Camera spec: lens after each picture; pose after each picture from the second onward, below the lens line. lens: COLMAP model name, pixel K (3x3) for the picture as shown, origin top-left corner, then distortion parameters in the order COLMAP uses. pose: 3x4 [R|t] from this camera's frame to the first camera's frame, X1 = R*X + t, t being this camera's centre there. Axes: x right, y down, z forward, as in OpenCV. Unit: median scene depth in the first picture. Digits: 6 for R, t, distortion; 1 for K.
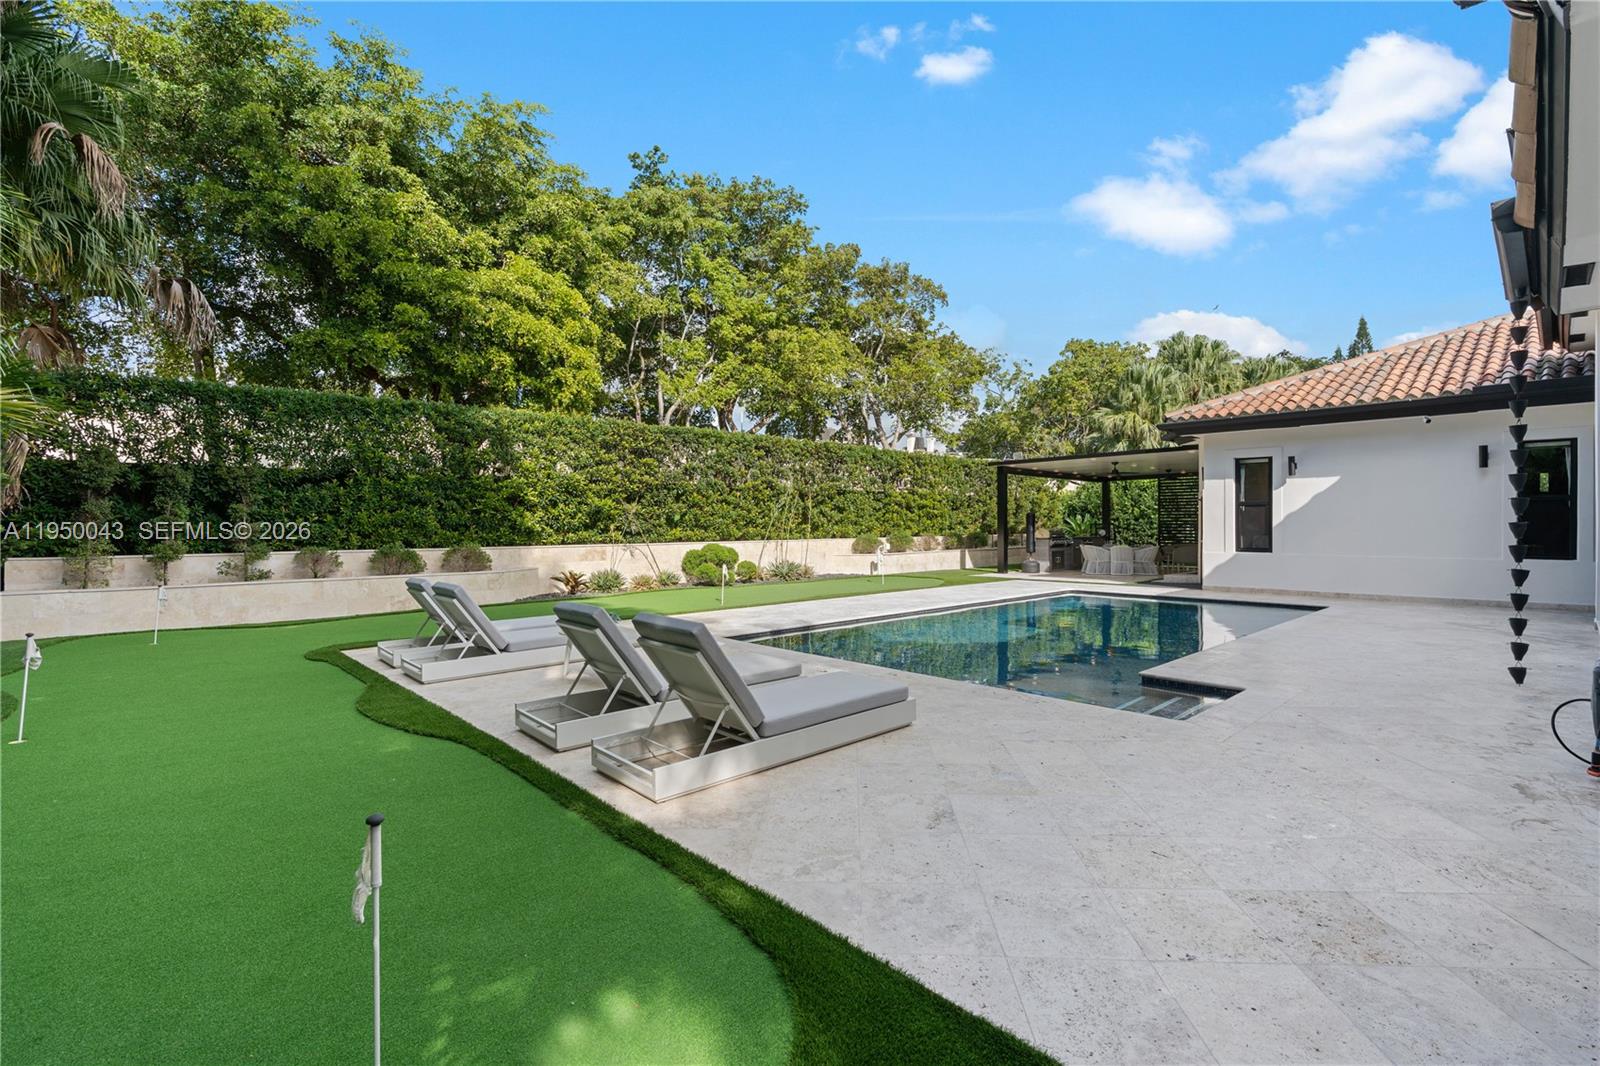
lens RADIAL K [[725.2, 0, 813.9], [0, 725.2, 530.0], [0, 0, 1]] dist [-0.003091, 0.001465]
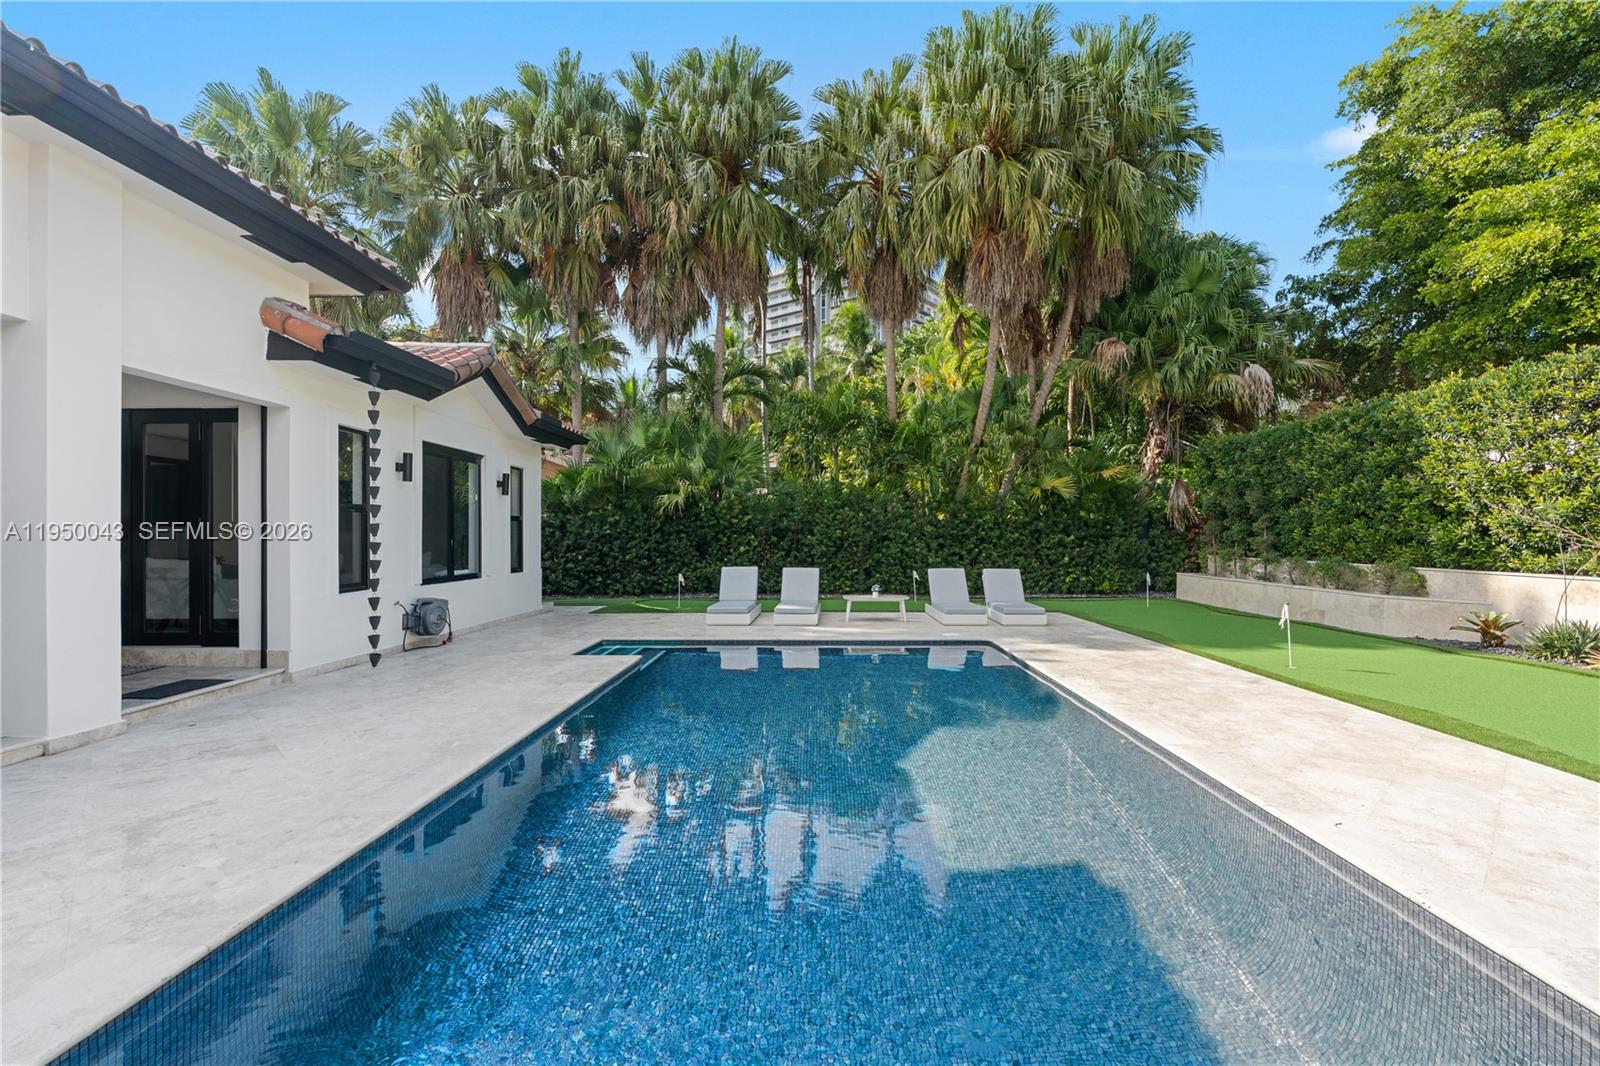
lens RADIAL K [[725.2, 0, 806.8], [0, 725.2, 530.6], [0, 0, 1]] dist [-0.003091, 0.001465]
pose [[-0.700932, -0.002775, -0.713222, 0.372368], [-0.007121, 0.999970, 0.003107, -0.010150], [0.713192, 0.007257, -0.700931, 0.676671]]
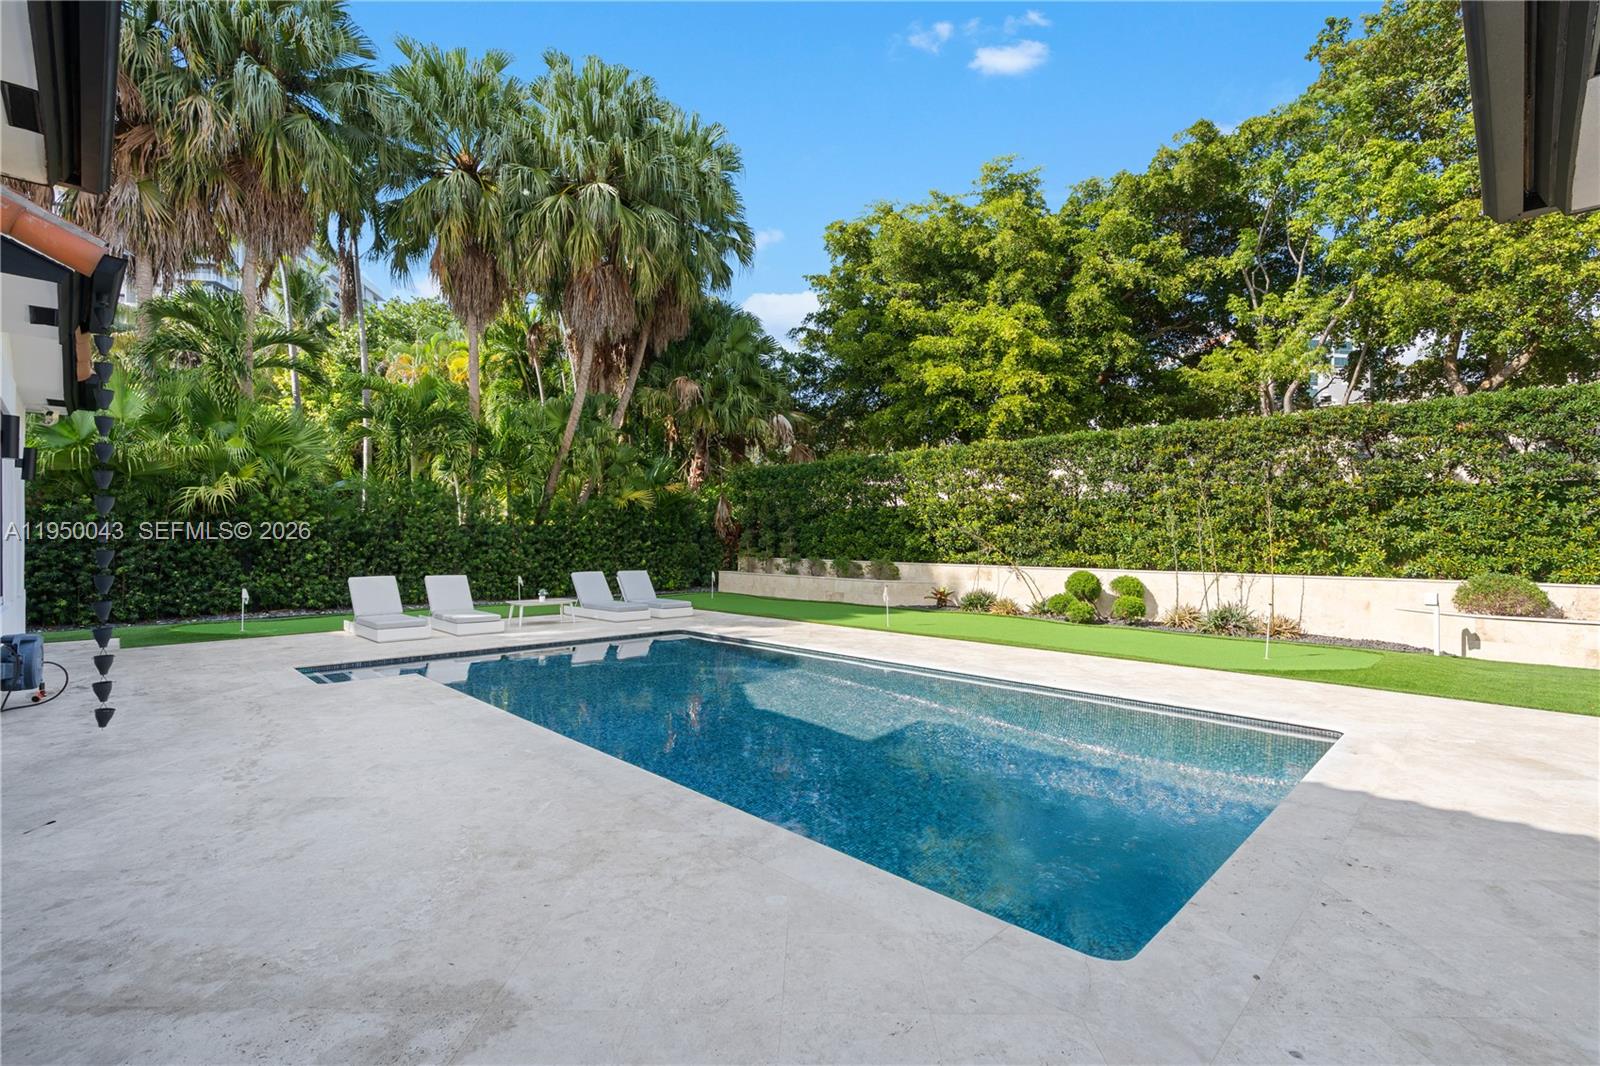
lens RADIAL K [[725.2, 0, 807.3], [0, 725.2, 542.9], [0, 0, 1]] dist [-0.003091, 0.001465]
pose [[0.013034, 0.004777, -0.999904, 0.520680], [-0.014933, 0.999878, 0.004582, -0.009324], [0.999804, 0.014872, 0.013103, 0.517609]]
